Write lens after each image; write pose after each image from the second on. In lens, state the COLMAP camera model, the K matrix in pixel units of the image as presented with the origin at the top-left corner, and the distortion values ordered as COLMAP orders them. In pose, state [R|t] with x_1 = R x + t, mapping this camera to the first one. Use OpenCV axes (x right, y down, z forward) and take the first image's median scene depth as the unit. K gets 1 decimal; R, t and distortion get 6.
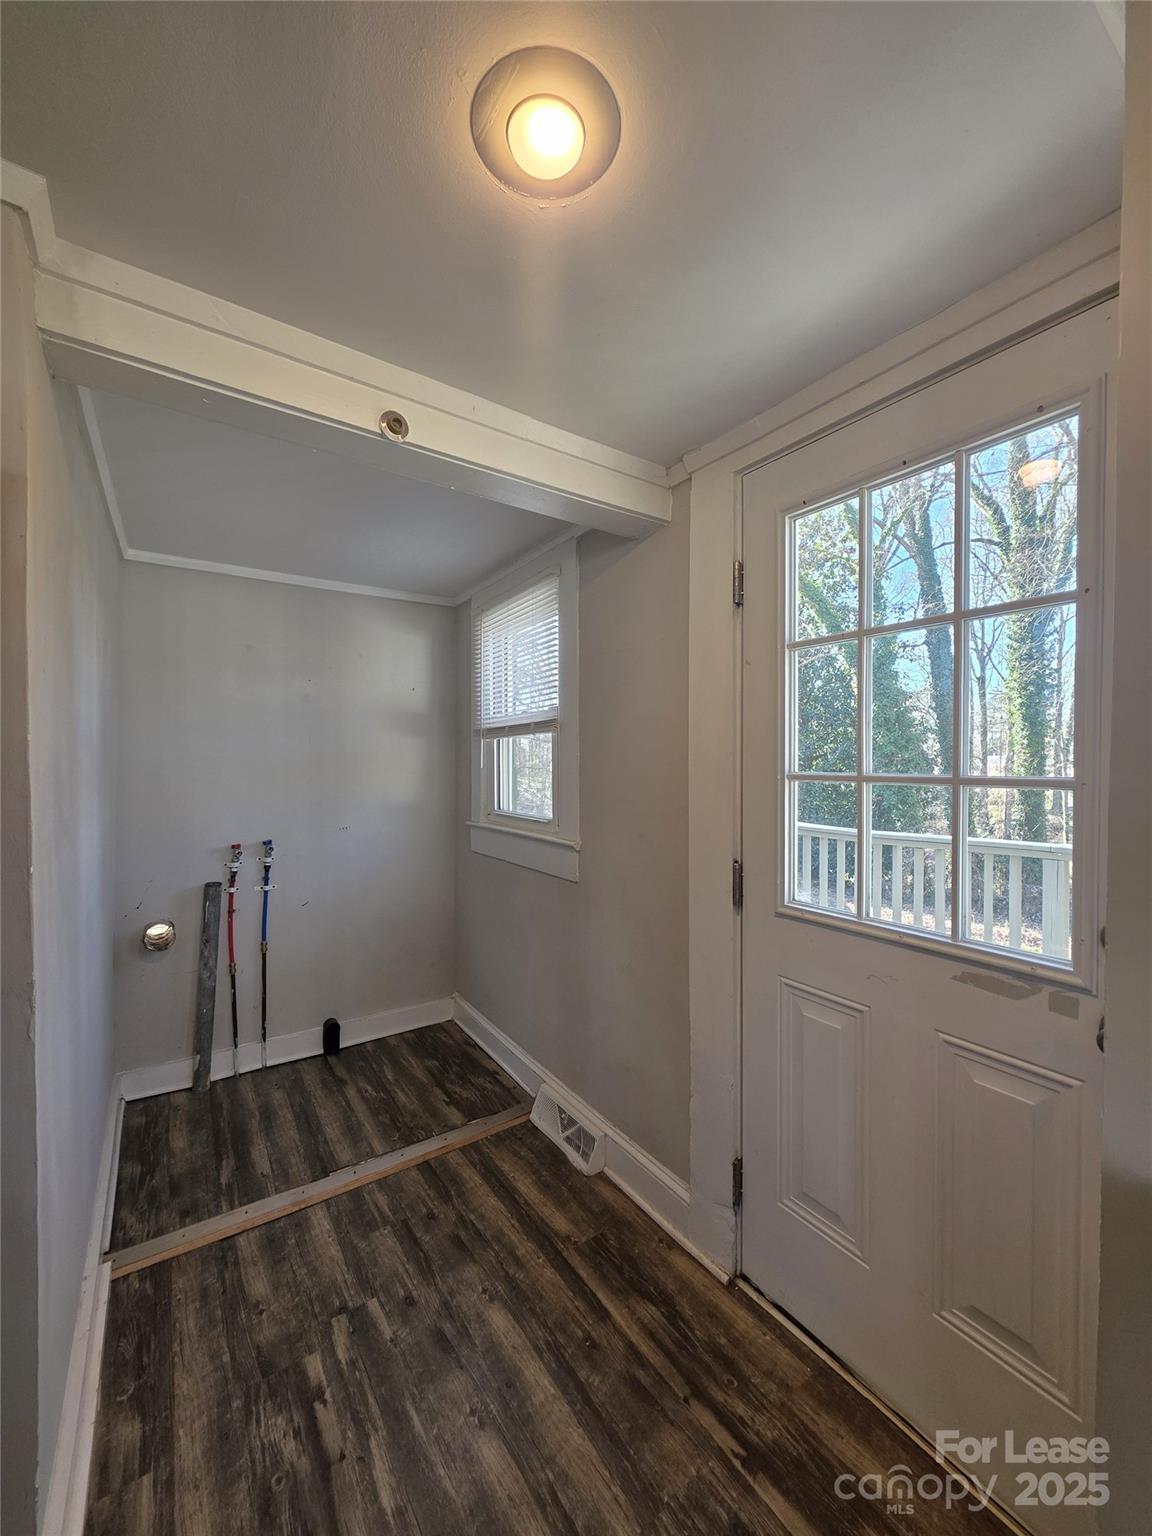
lens RADIAL K [[606.5, 0, 576.0], [0, 606.5, 768.0], [0, 0, 1]] dist [0.001272, 0.000258]
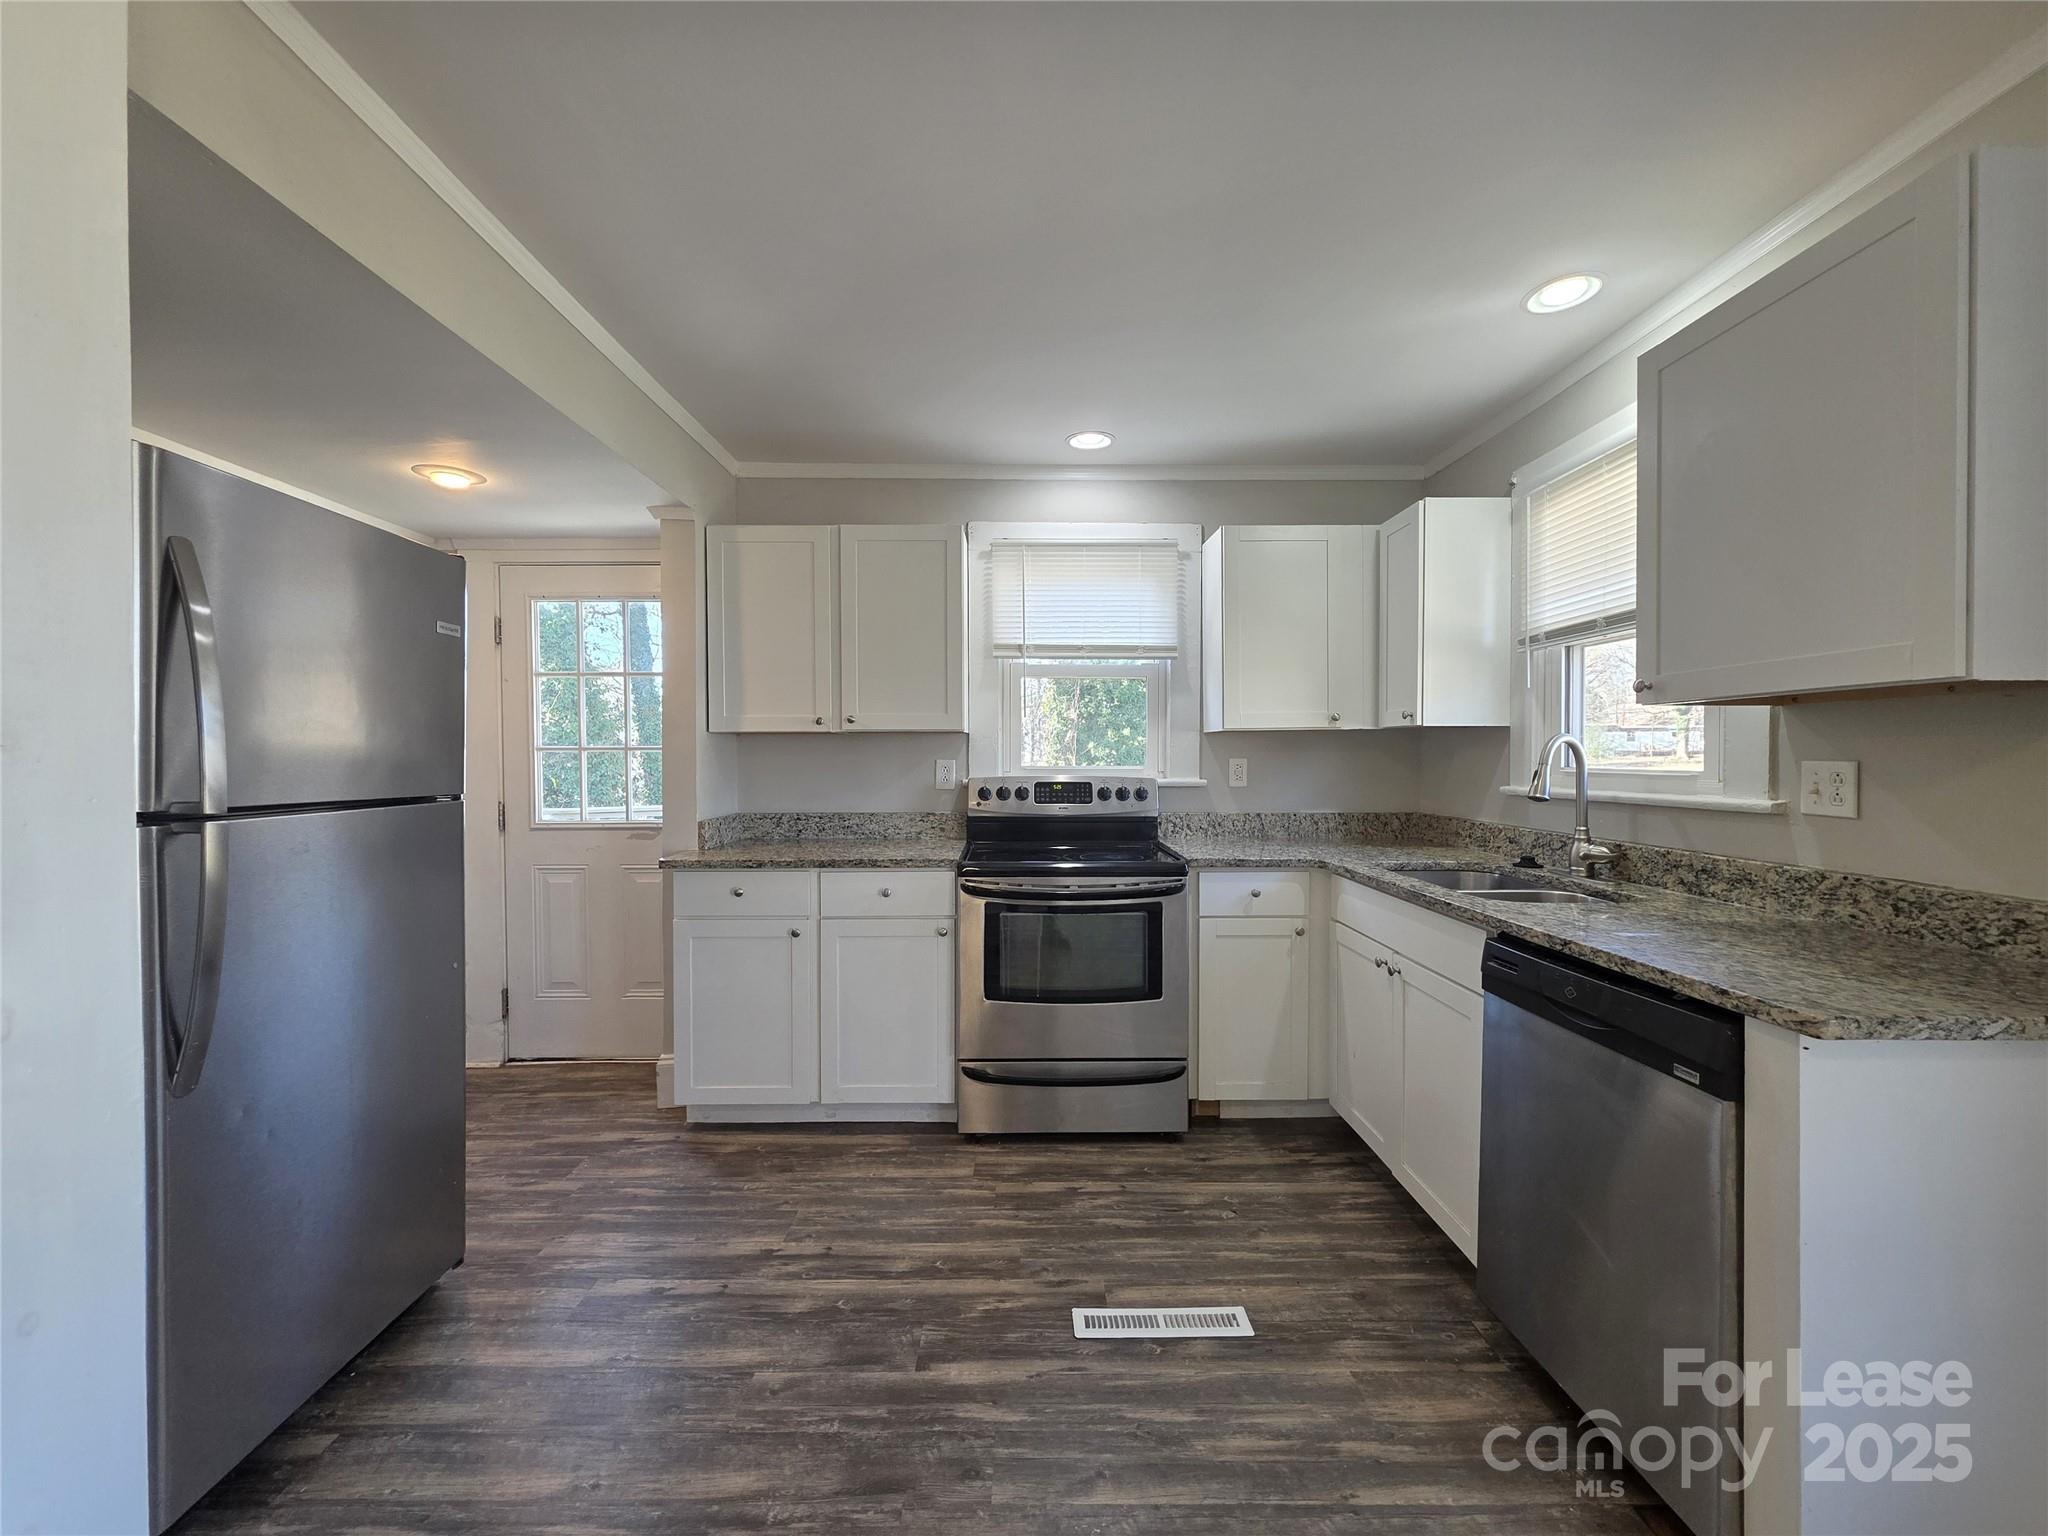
lens RADIAL K [[824.6, 0, 1024.0], [0, 824.6, 768.0], [0, 0, 1]] dist [0.001085, -0.000014]
pose [[0.561679, -0.019672, 0.827121, -0.808236], [0.016498, 0.999785, 0.012575, 0.060599], [-0.827191, 0.006583, 0.561882, -1.460319]]
